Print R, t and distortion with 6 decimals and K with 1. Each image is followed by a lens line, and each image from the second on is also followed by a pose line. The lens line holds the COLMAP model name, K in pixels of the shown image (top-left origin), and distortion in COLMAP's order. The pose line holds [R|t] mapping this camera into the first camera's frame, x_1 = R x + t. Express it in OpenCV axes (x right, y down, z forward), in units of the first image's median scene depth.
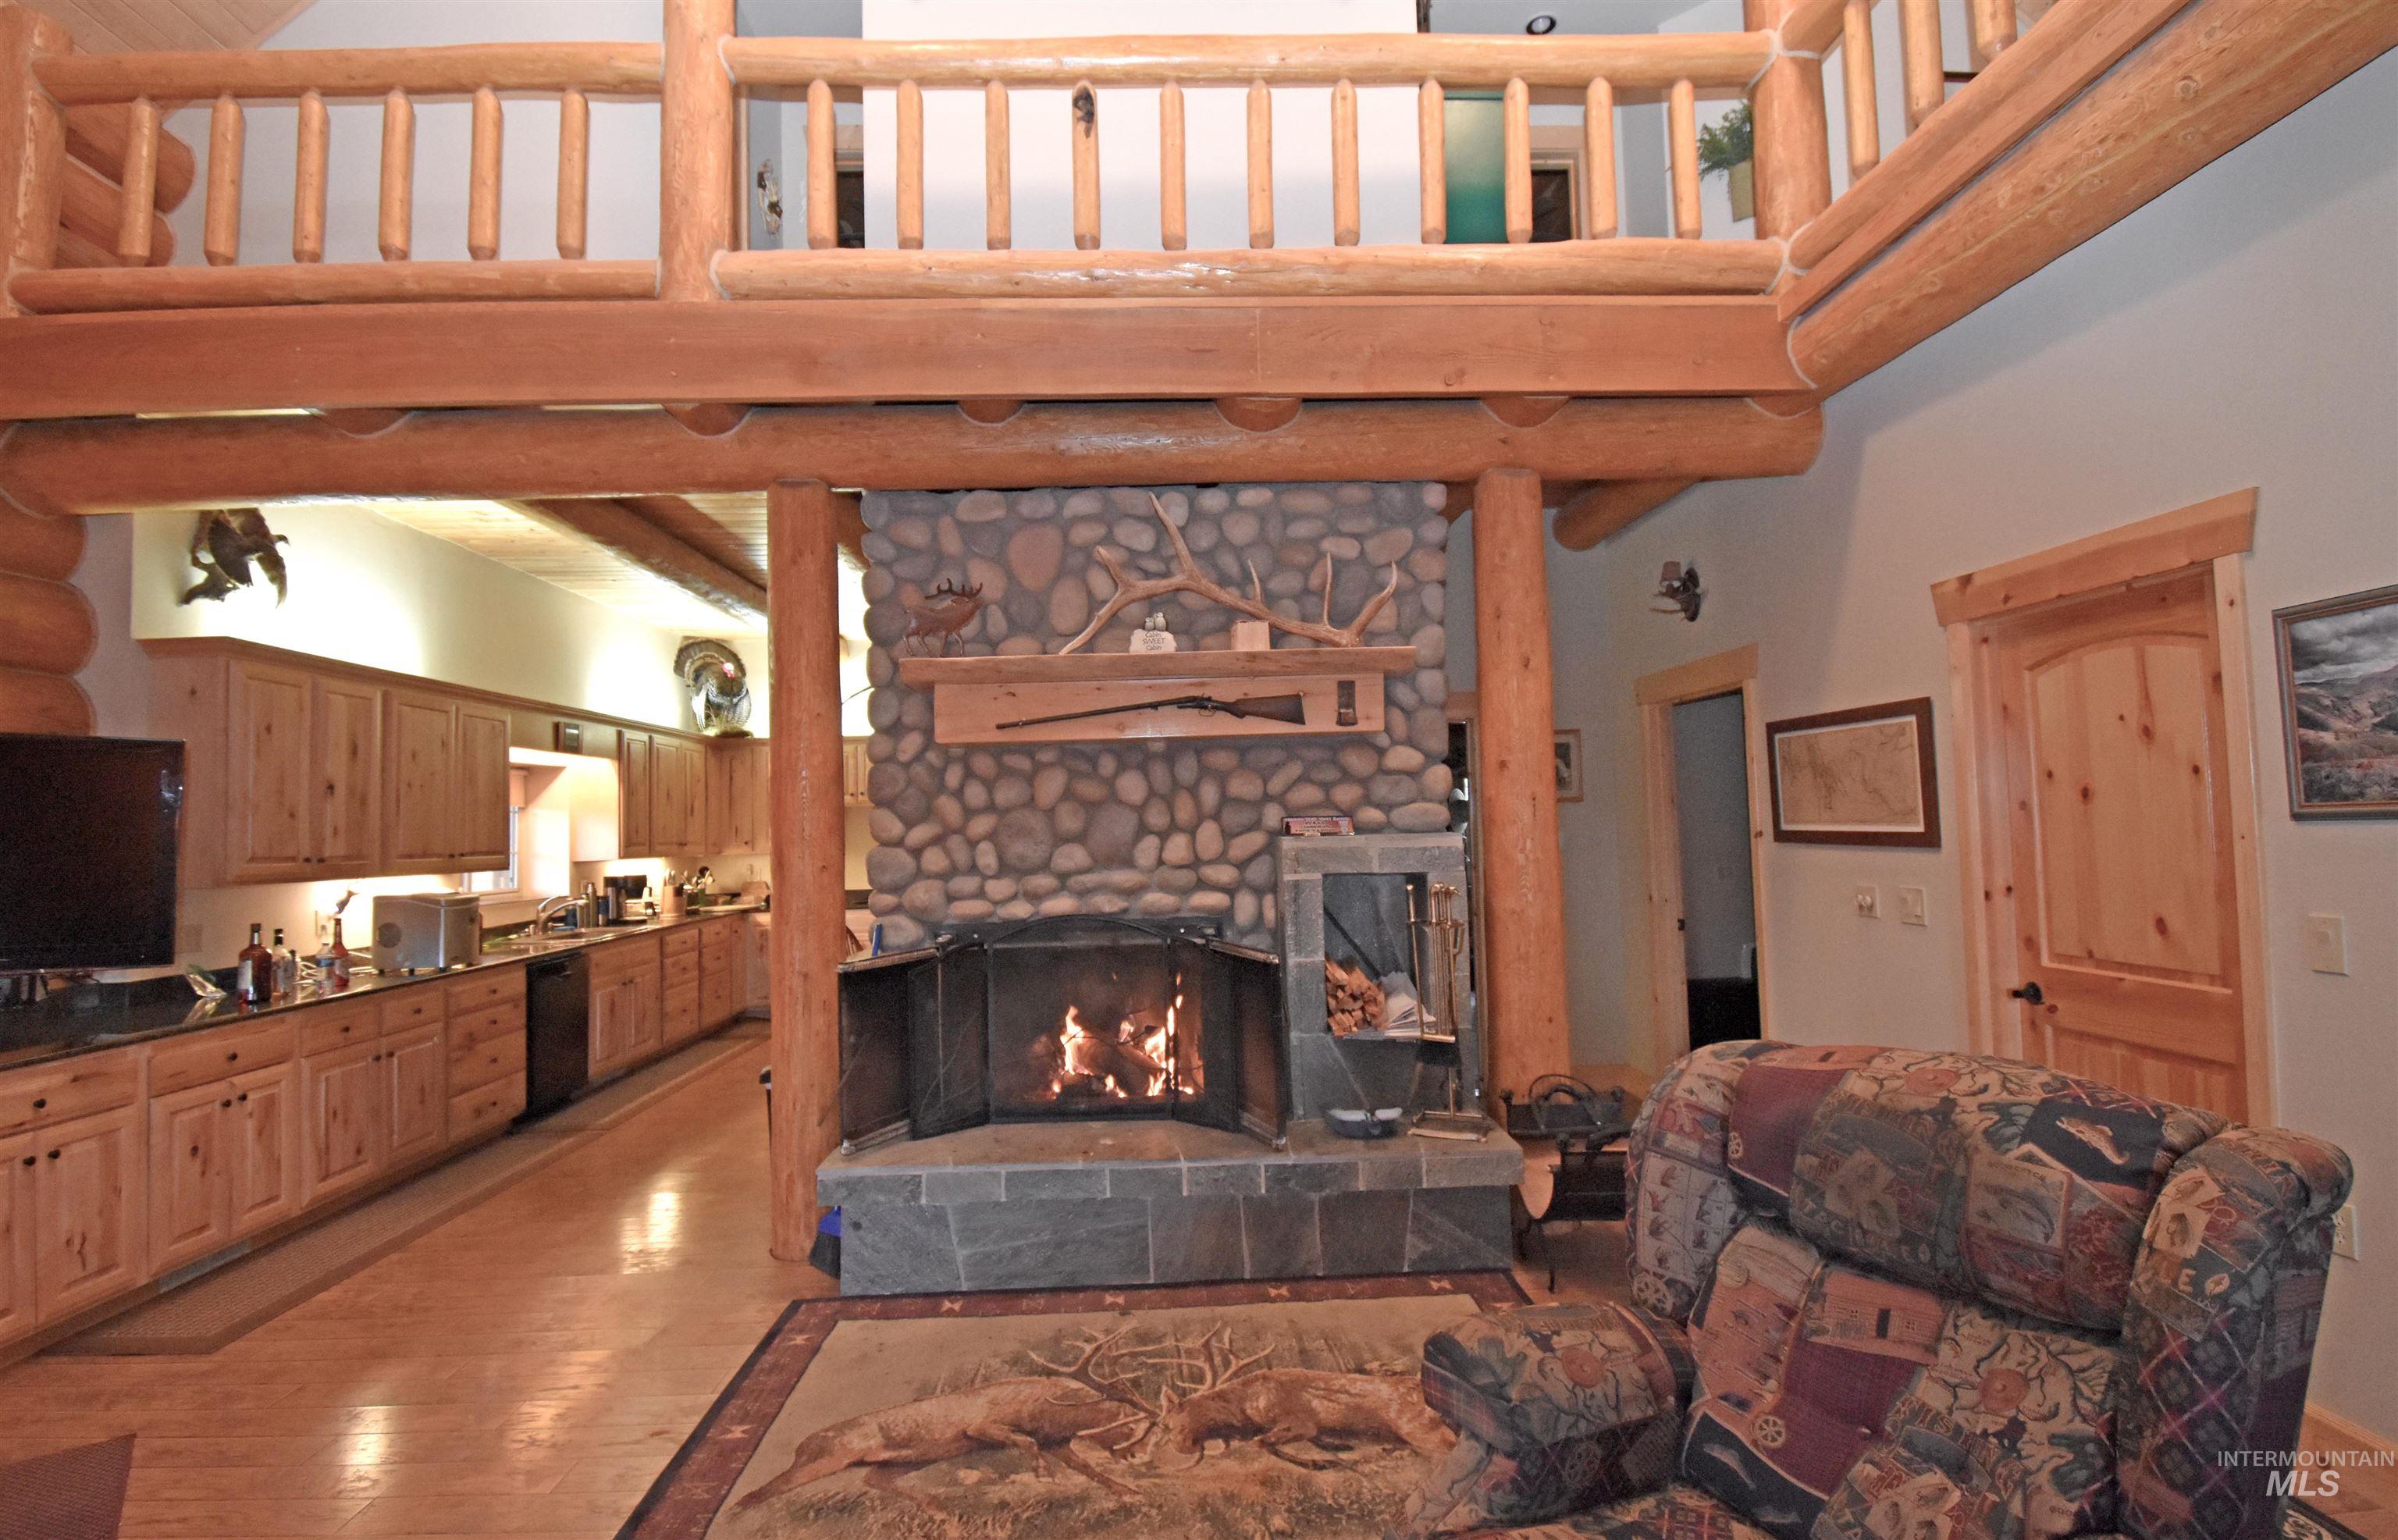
lens RADIAL K [[1095.9, 0, 1199.0], [0, 1095.9, 770.0], [0, 0, 1]] dist [0.022856, -0.024799]
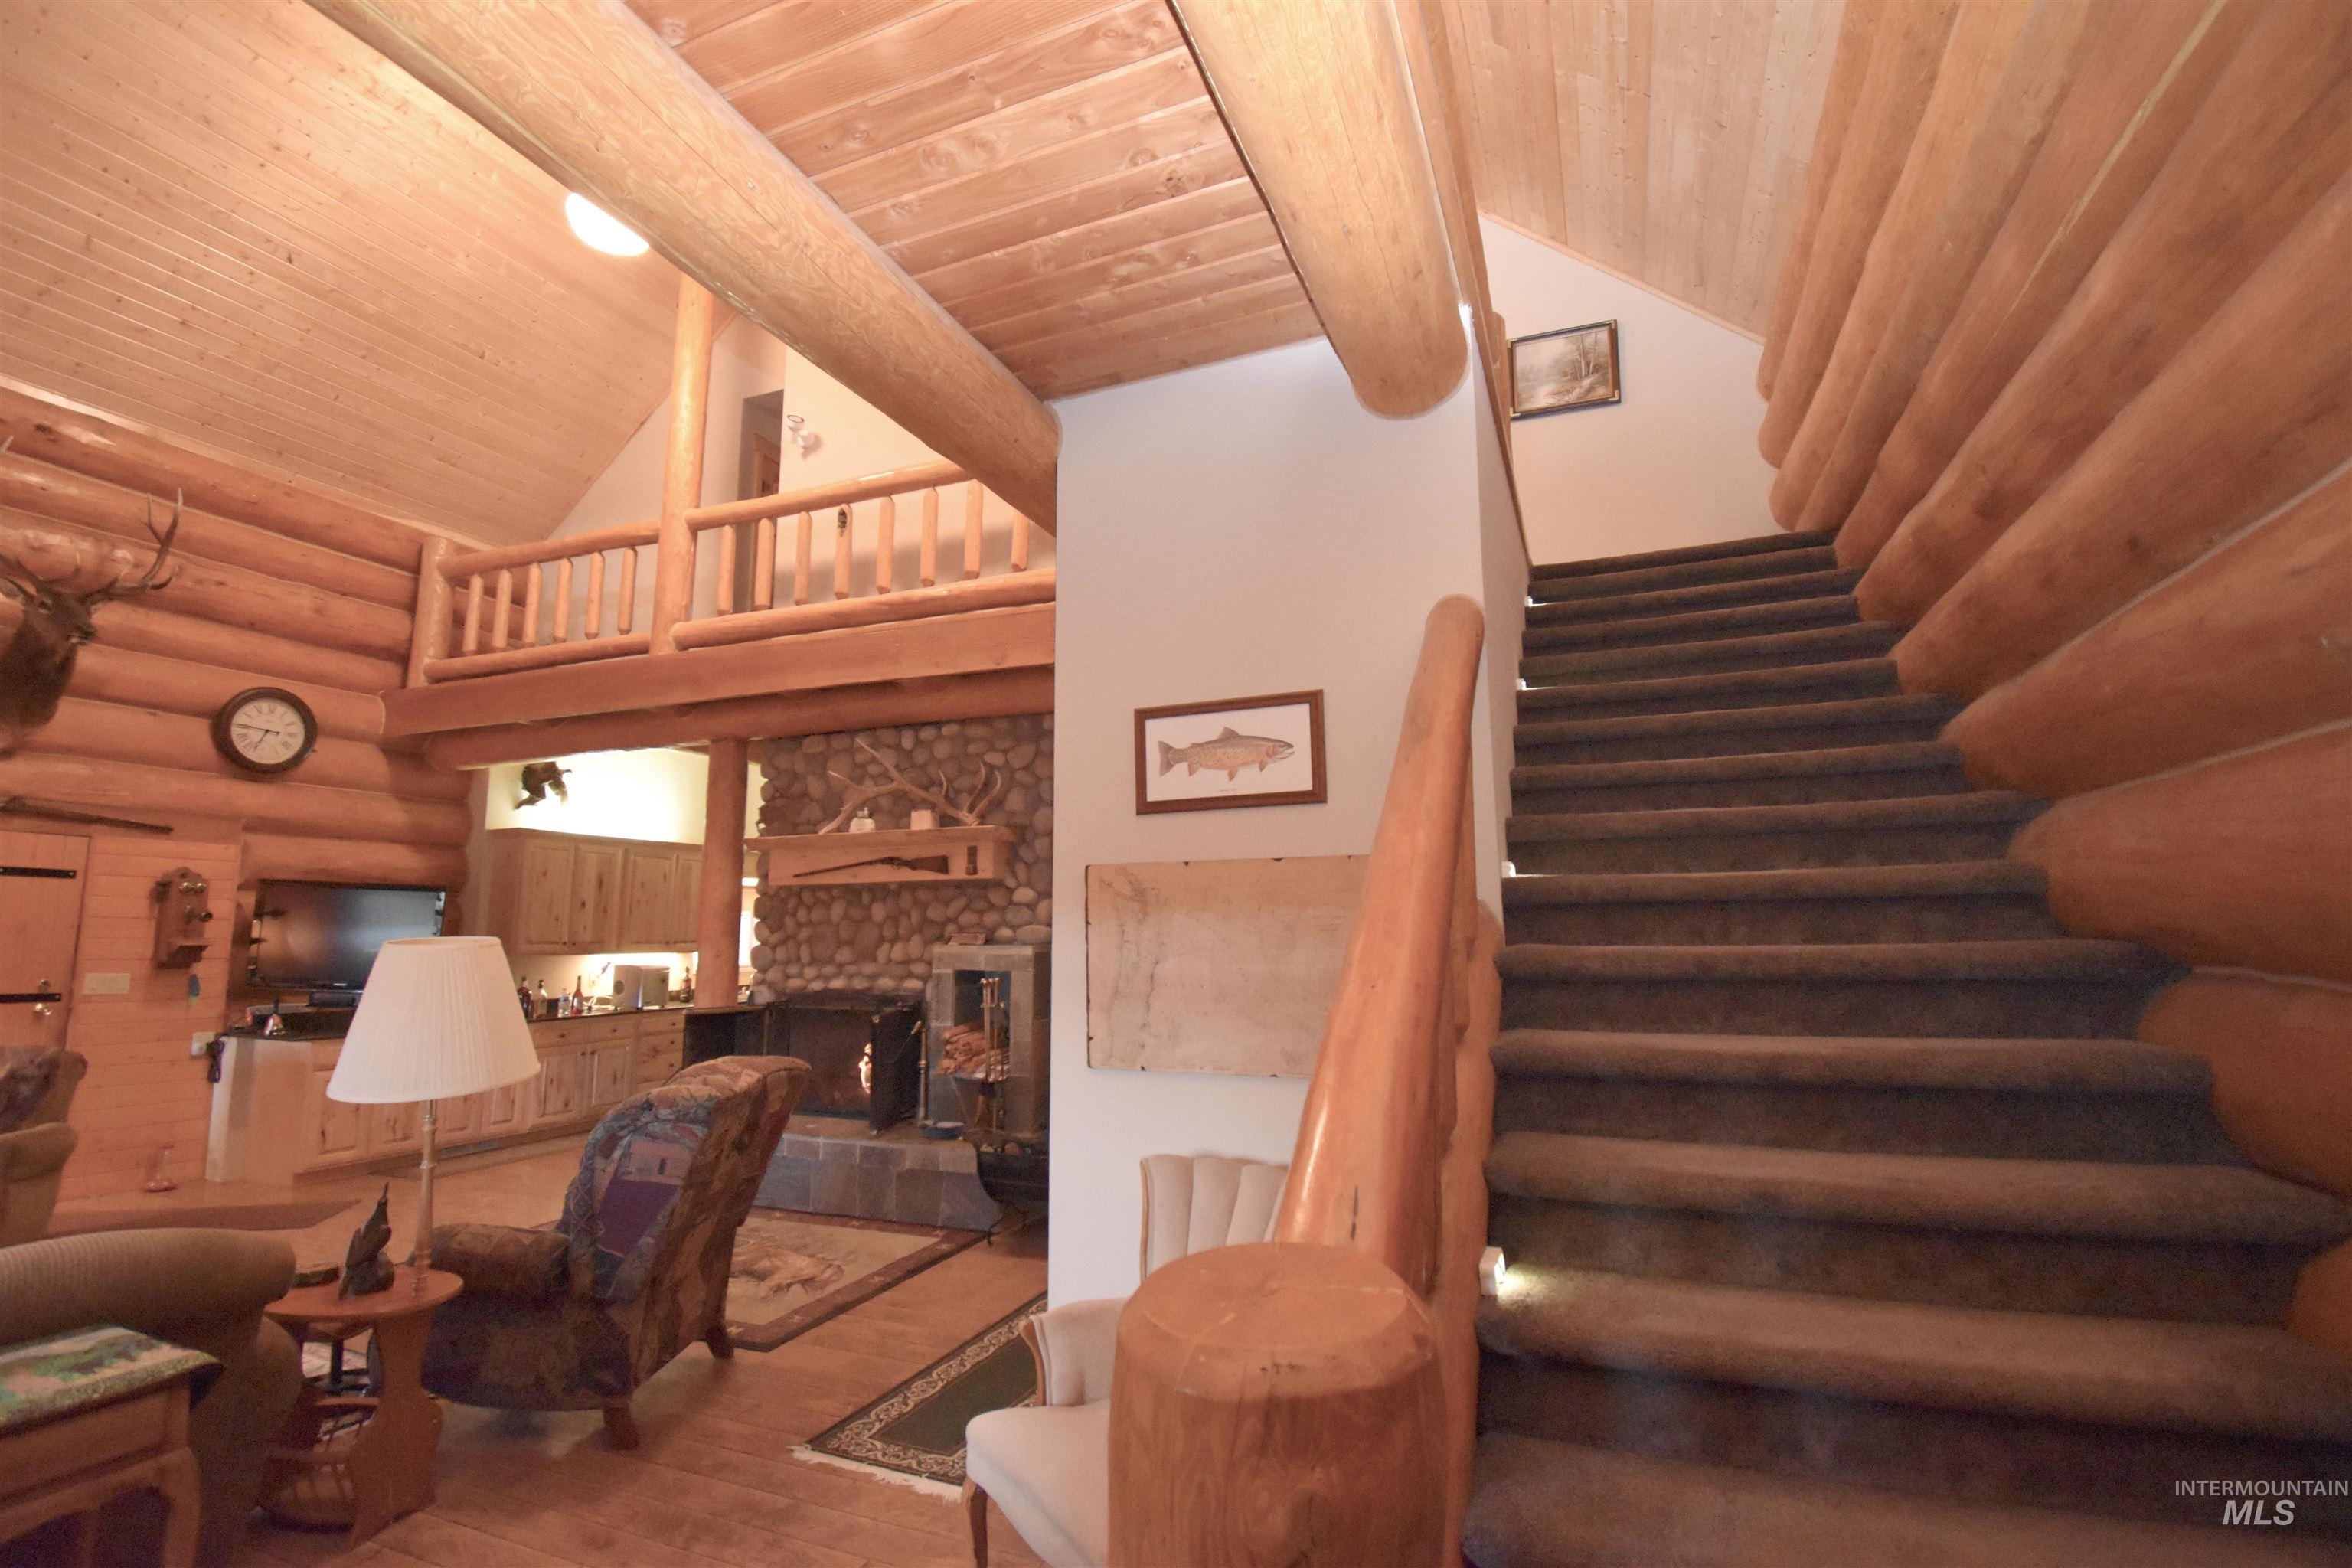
lens RADIAL K [[1011.8, 0, 1176.0], [0, 1011.8, 784.0], [0, 0, 1]] dist [0.001987, -0.000003]
pose [[0.920167, -0.035452, -0.389918, 0.937268], [0.000702, 0.996040, -0.088903, -0.039683], [0.391526, 0.081532, 0.916548, -0.215228]]
